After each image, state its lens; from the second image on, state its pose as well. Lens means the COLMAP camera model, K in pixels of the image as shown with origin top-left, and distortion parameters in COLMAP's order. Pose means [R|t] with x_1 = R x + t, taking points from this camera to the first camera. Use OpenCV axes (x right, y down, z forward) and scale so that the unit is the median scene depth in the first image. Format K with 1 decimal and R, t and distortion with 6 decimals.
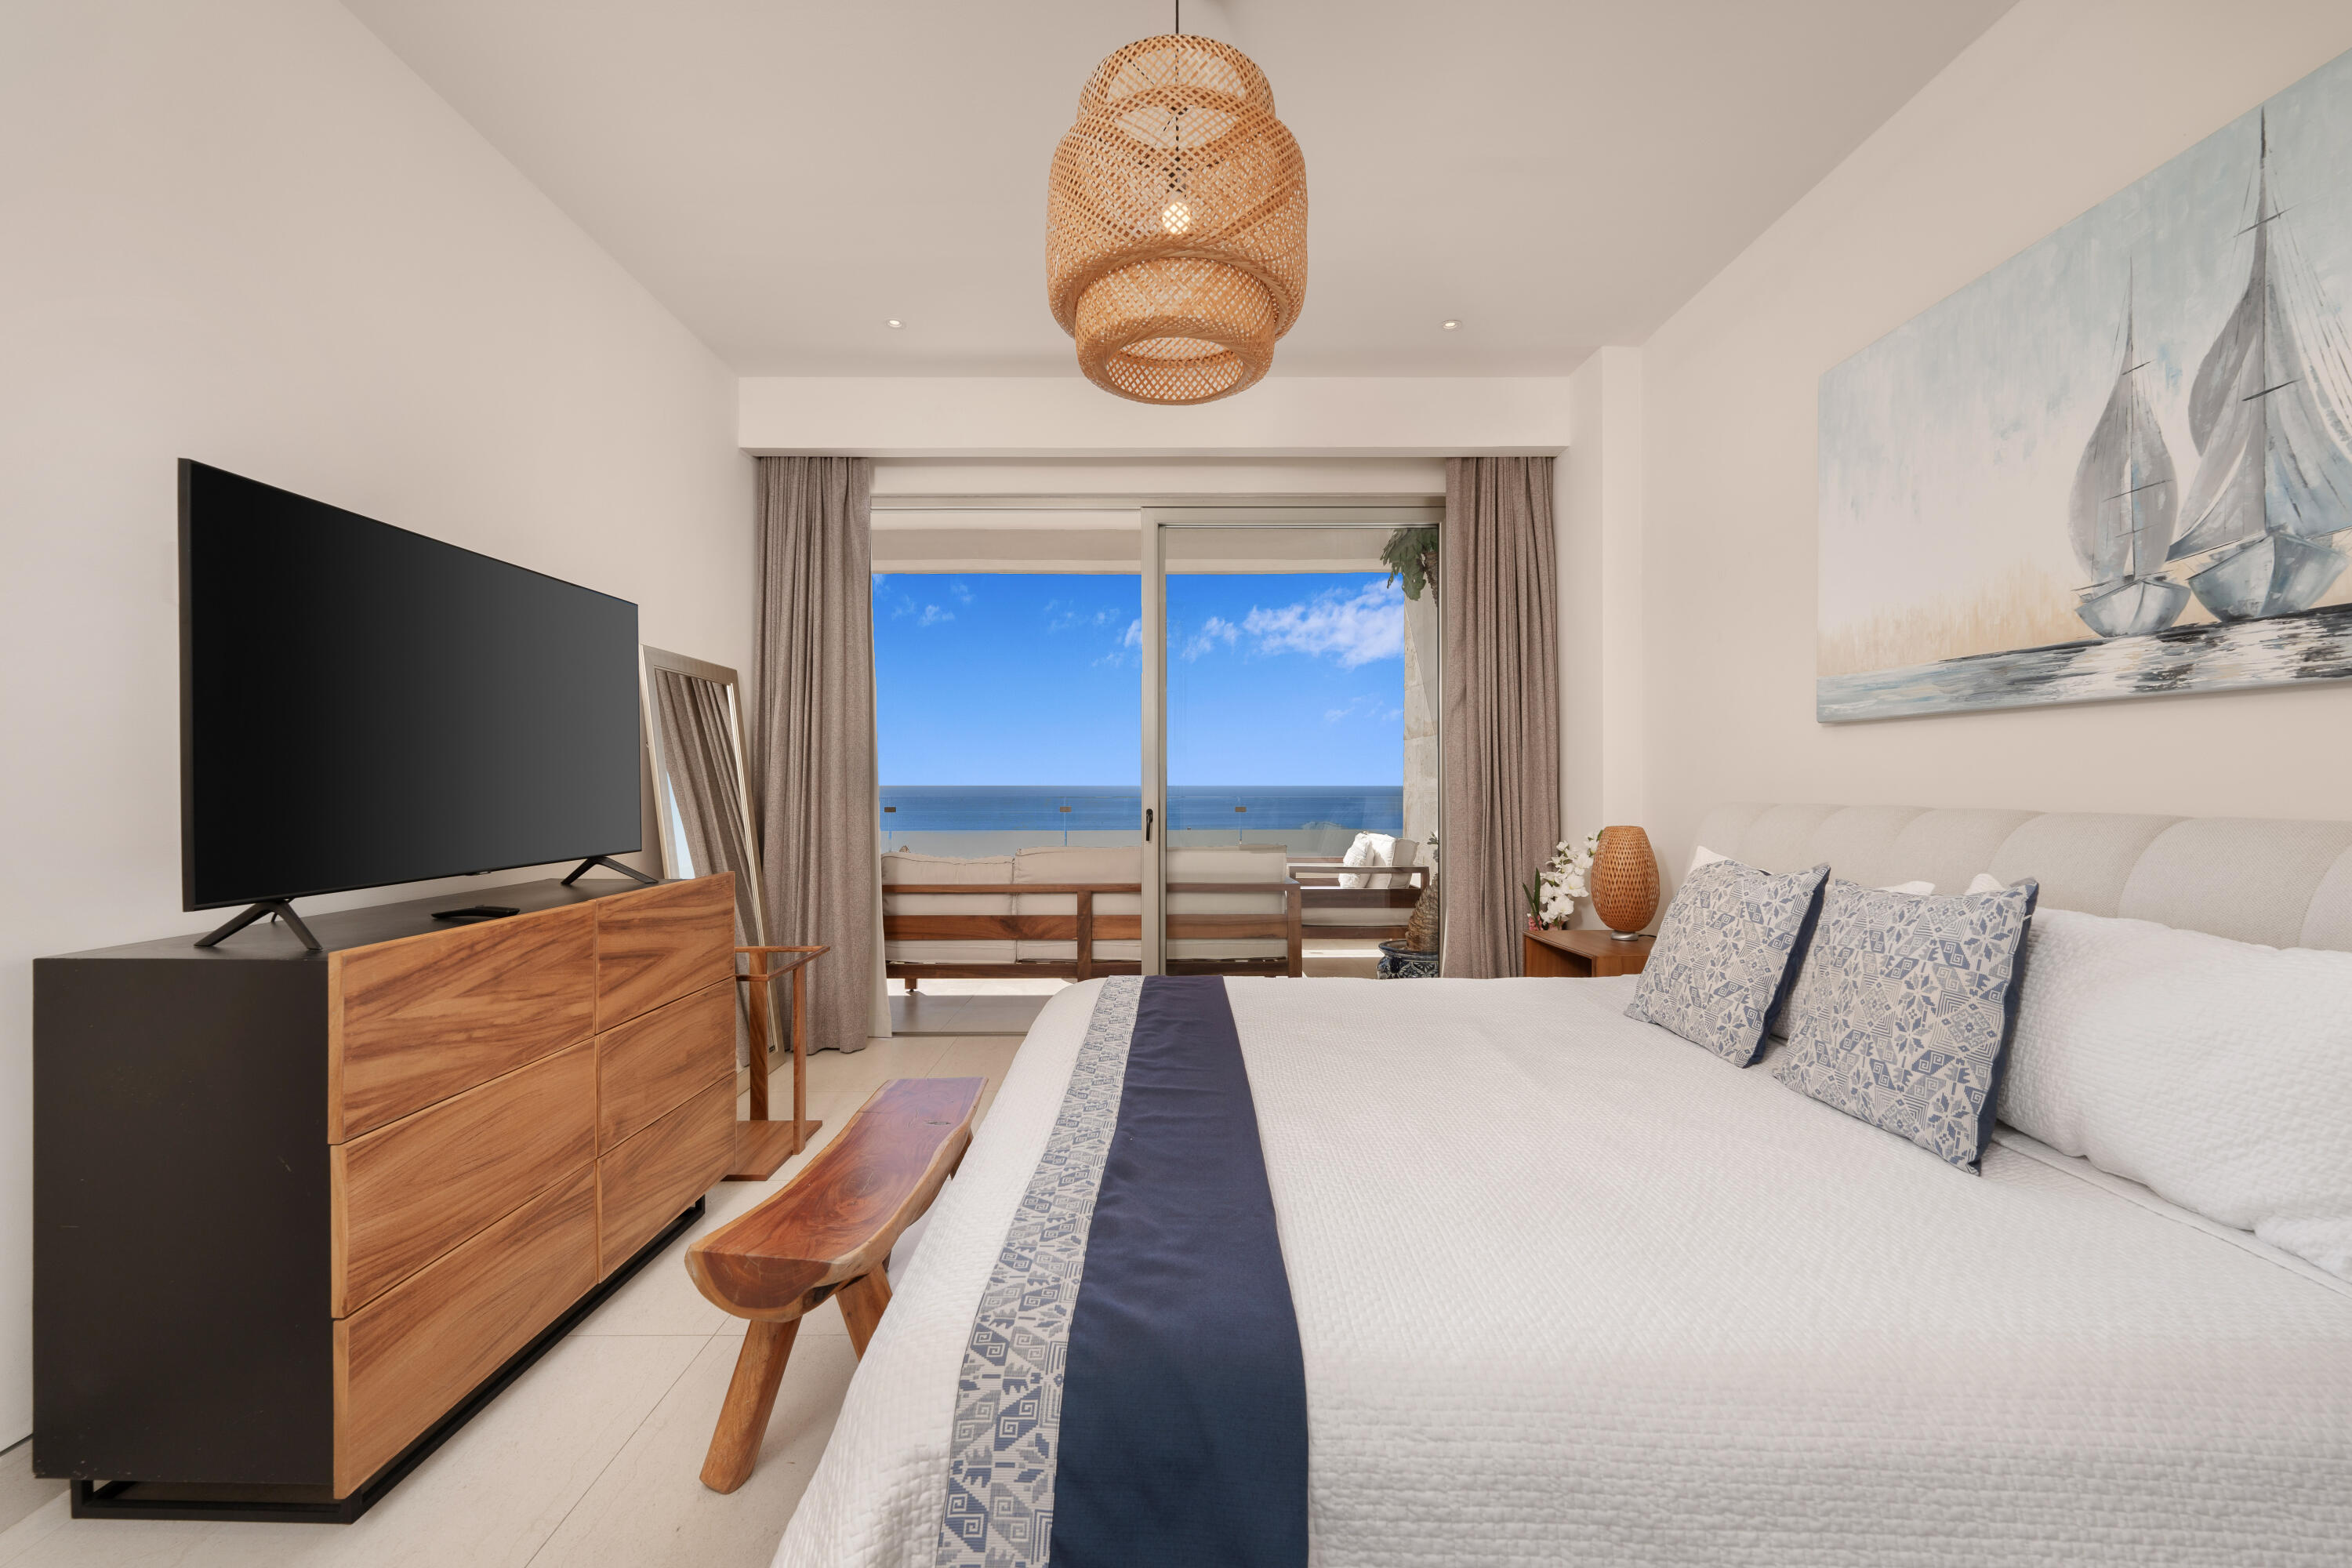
lens RADIAL K [[976.1, 0, 1170.0], [0, 976.1, 786.5], [0, 0, 1]] dist [-0.003506, -0.000181]
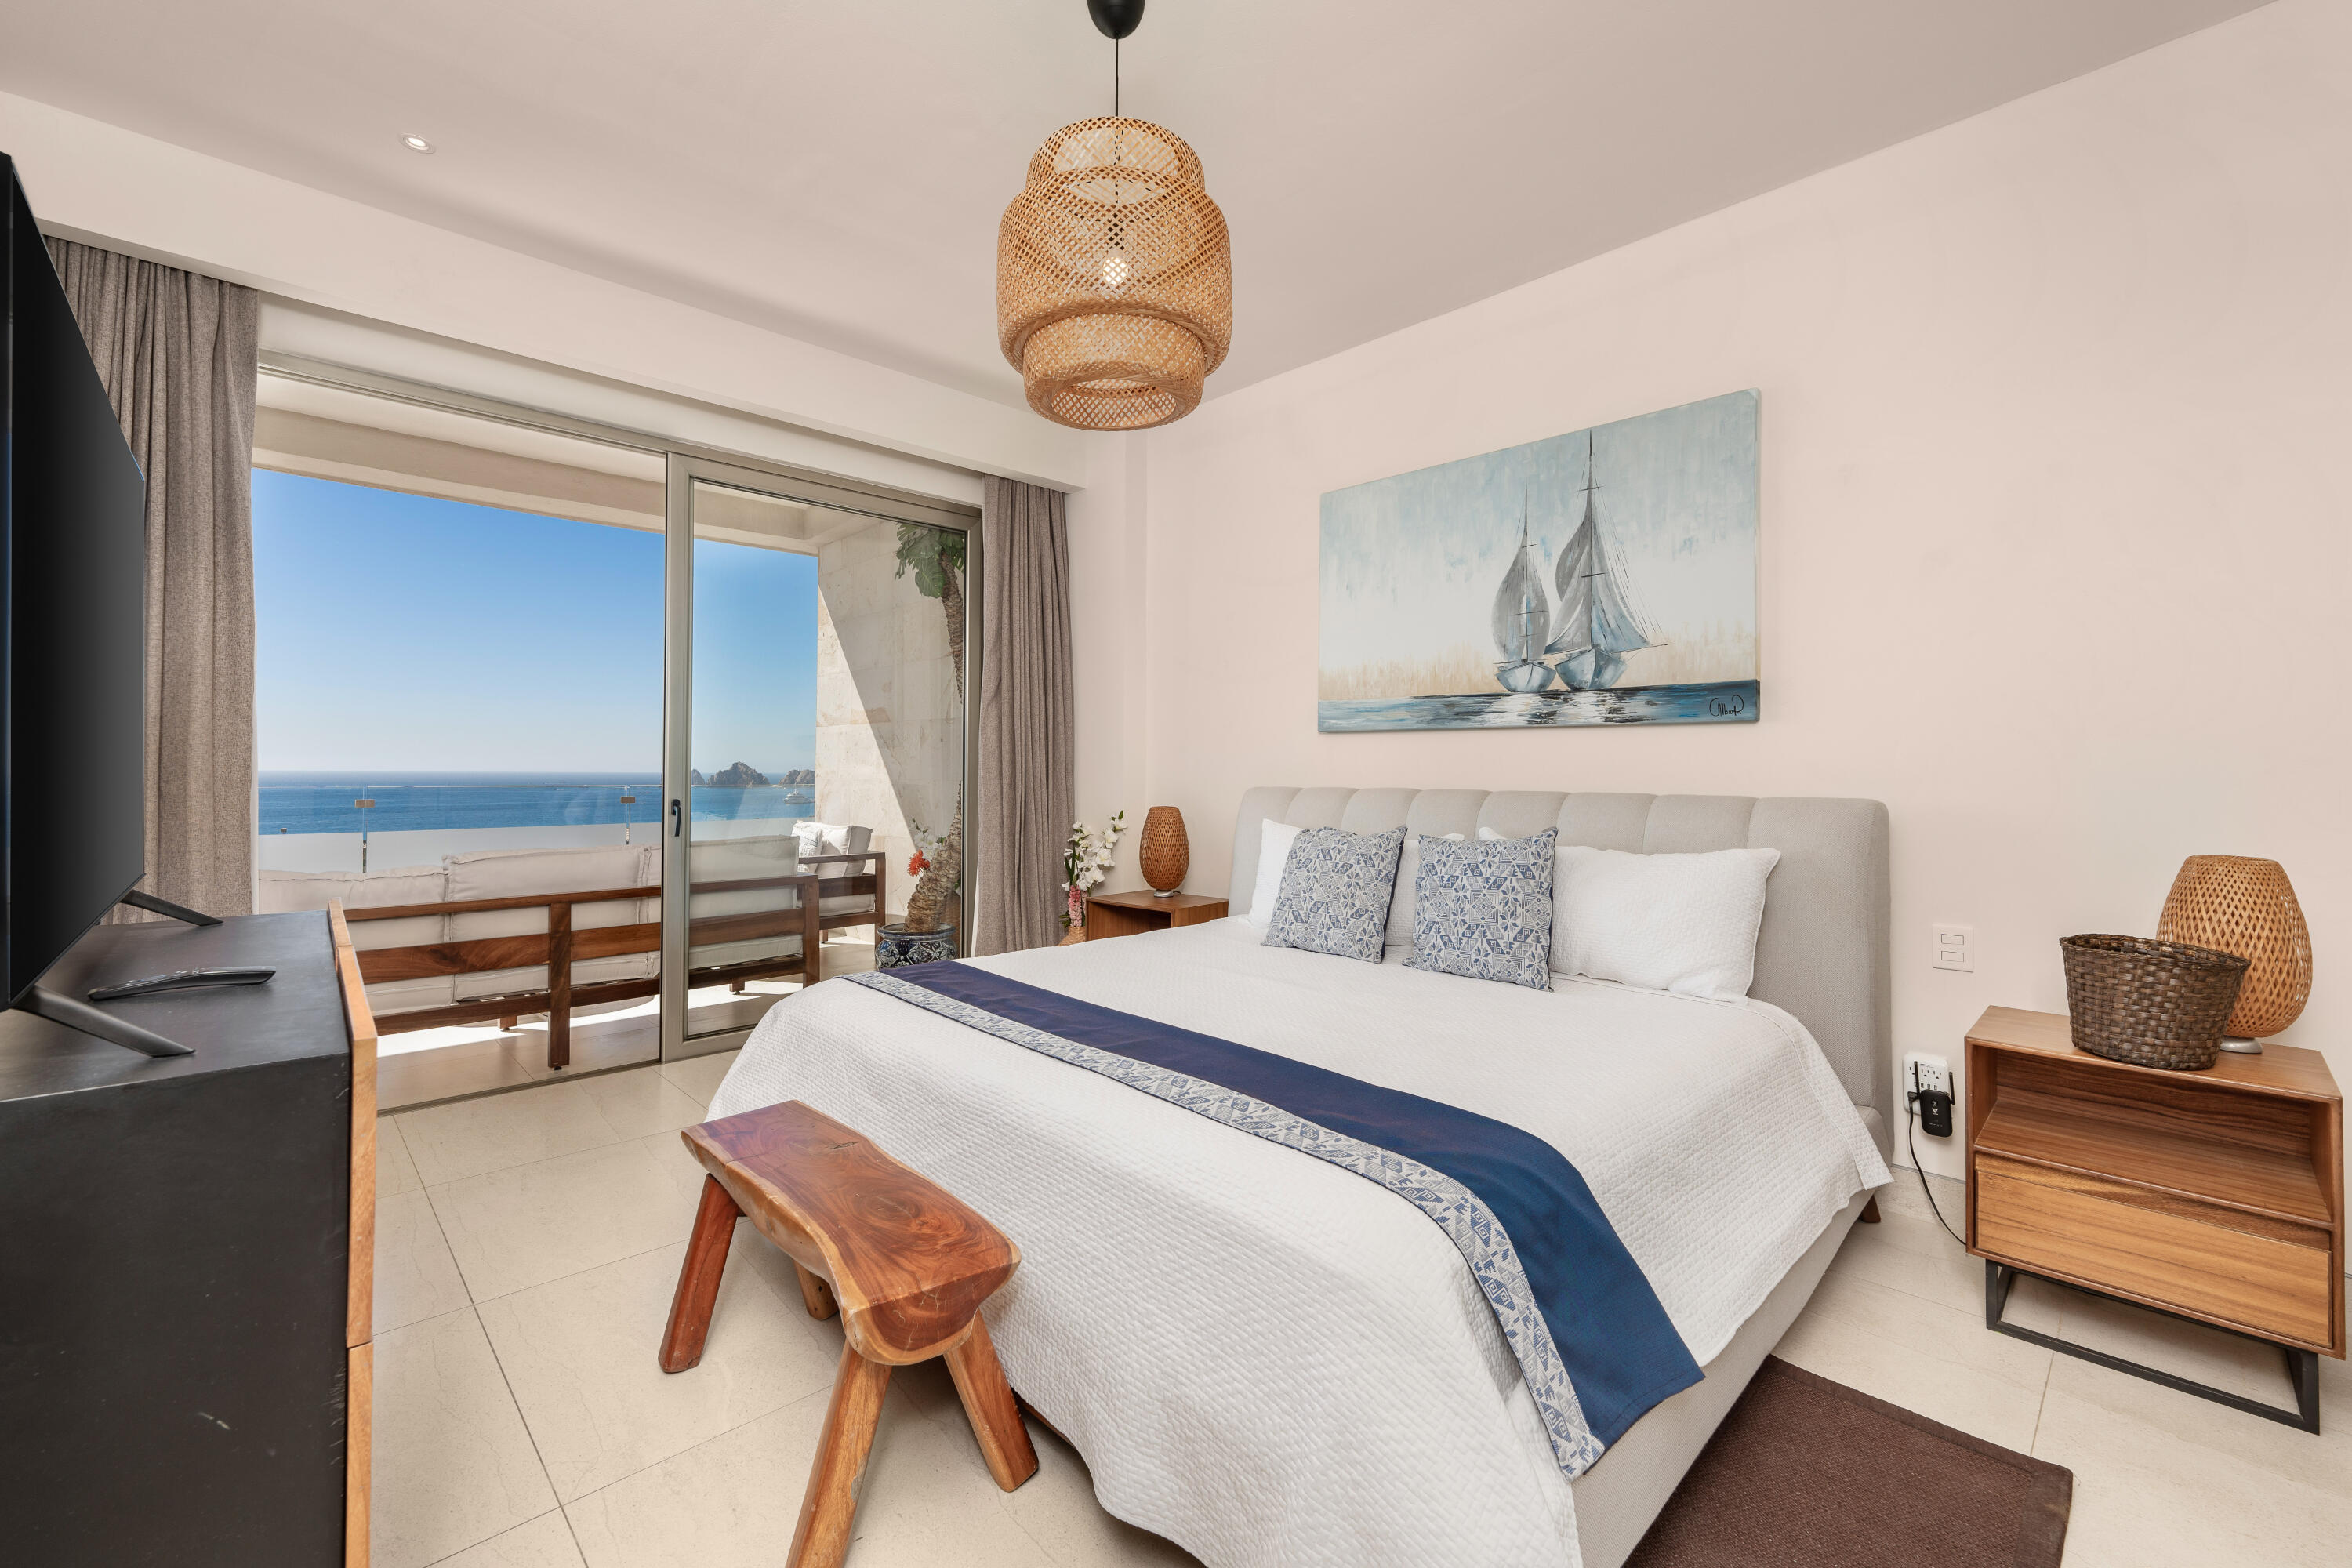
lens RADIAL K [[976.1, 0, 1185.1], [0, 976.1, 765.0], [0, 0, 1]] dist [-0.003506, -0.000181]
pose [[0.716398, 0.008851, 0.697636, -0.729421], [-0.002690, 0.999947, -0.009924, -0.000899], [-0.697687, 0.005233, 0.716384, 0.142693]]
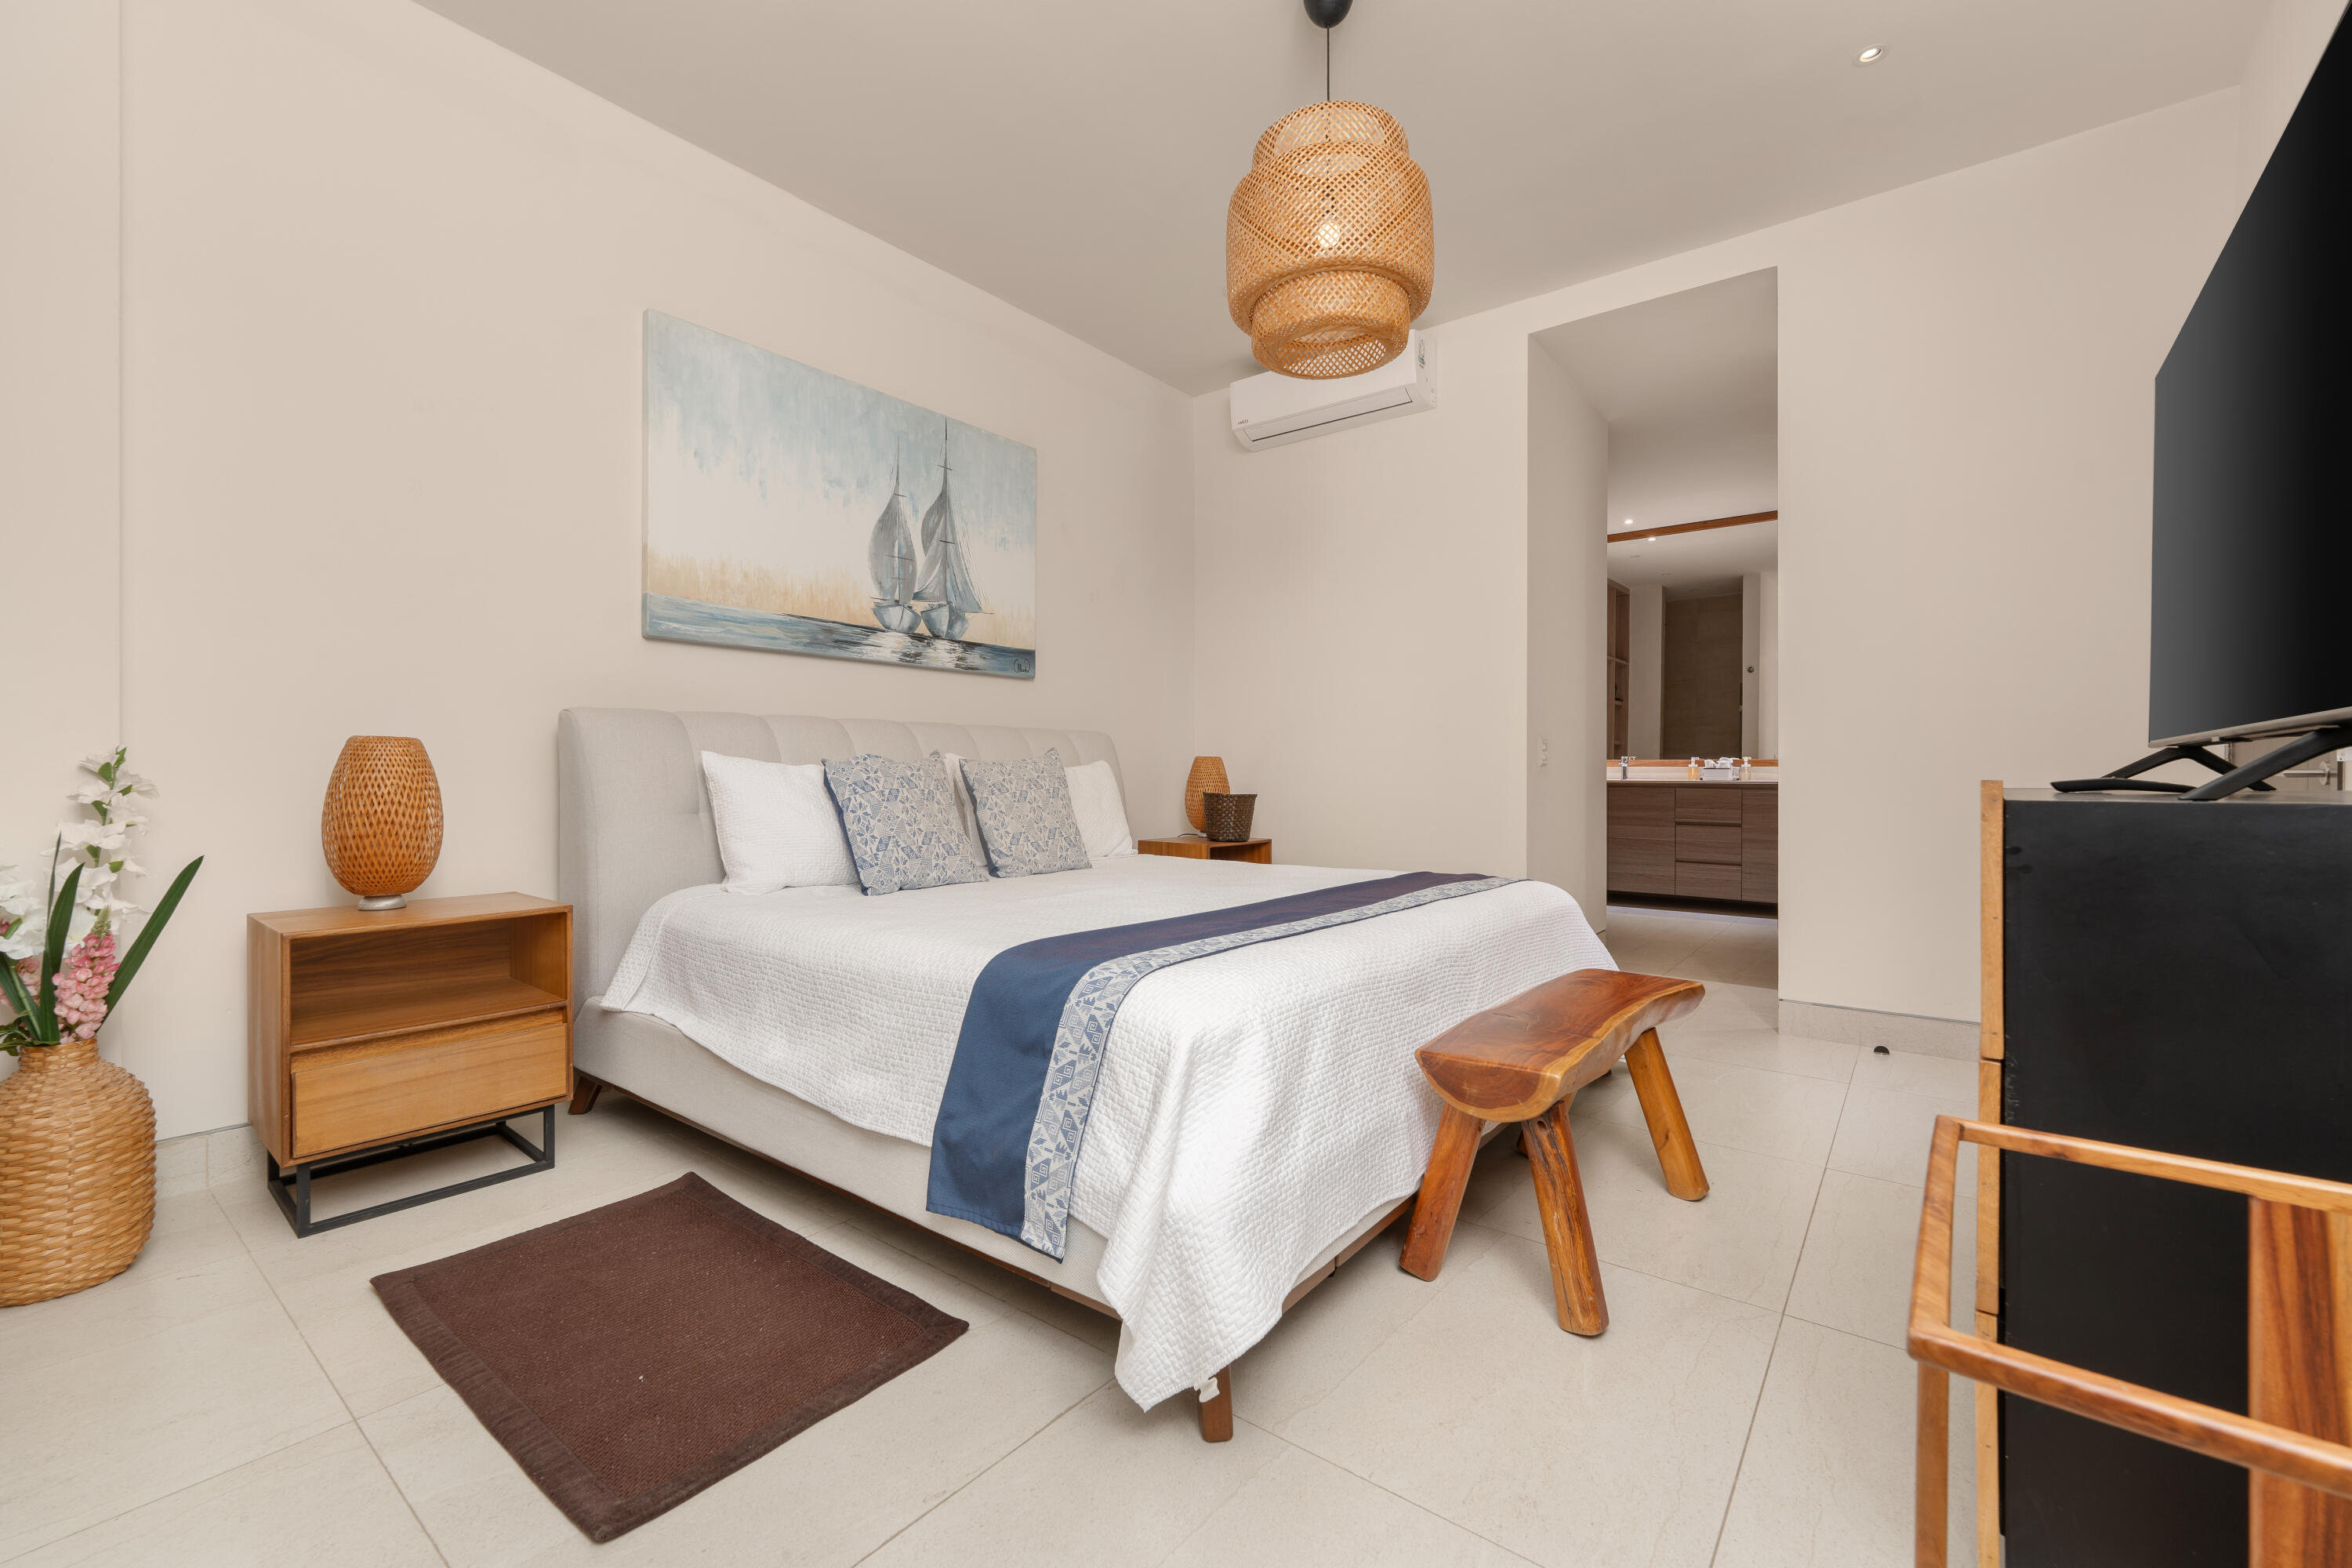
lens RADIAL K [[976.1, 0, 1174.6], [0, 976.1, 776.0], [0, 0, 1]] dist [-0.003506, -0.000181]
pose [[-0.784826, 0.002530, 0.619711, -0.645799], [0.006324, 0.999972, 0.003926, 0.127774], [-0.619684, 0.007000, -0.784820, 2.183511]]
